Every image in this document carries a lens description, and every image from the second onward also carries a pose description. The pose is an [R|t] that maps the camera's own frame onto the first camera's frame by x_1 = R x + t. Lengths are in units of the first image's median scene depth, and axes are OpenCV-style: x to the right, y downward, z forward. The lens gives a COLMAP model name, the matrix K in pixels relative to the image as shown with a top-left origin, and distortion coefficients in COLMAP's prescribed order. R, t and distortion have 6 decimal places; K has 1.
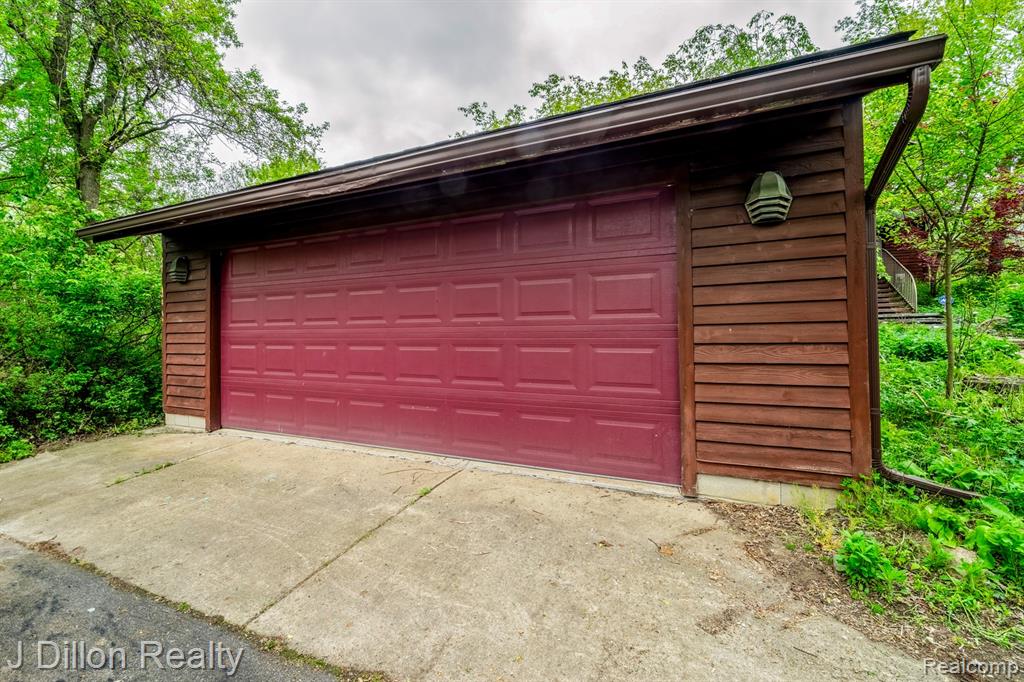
lens RADIAL K [[432.8, 0, 512.1], [0, 432.8, 324.1], [0, 0, 1]] dist [0.000204, -0.000108]
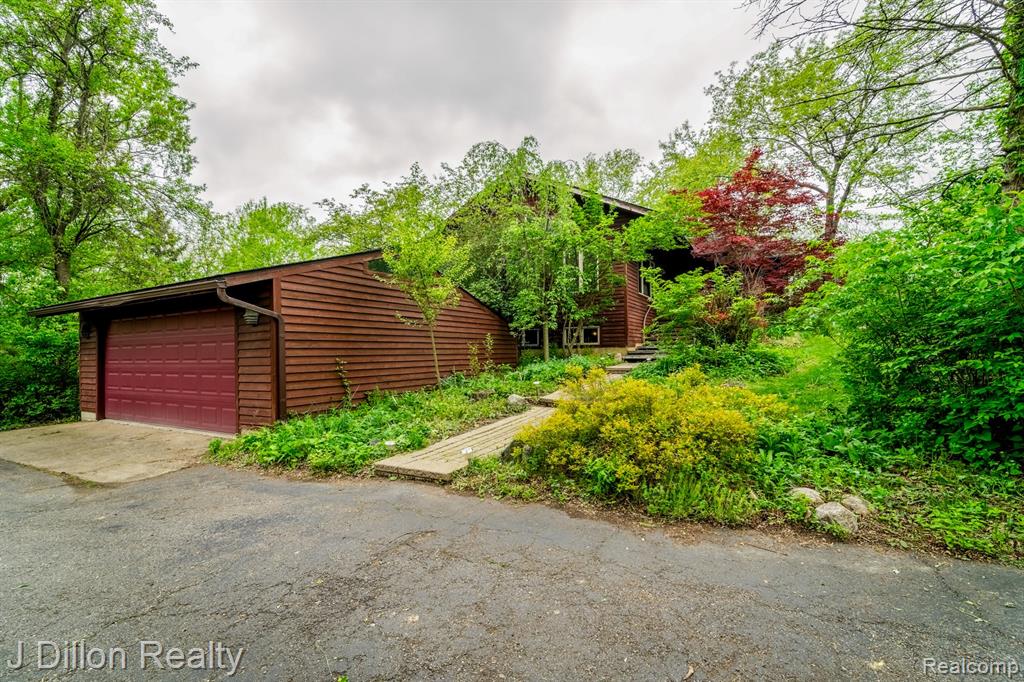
lens RADIAL K [[442.0, 0, 510.4], [0, 442.0, 328.4], [0, 0, 1]] dist [-0.000445, -0.000602]
pose [[0.998481, -0.007219, -0.054628, 1.114160], [0.005589, 0.999536, -0.029947, -0.071405], [0.054819, 0.029596, 0.998058, -0.751017]]
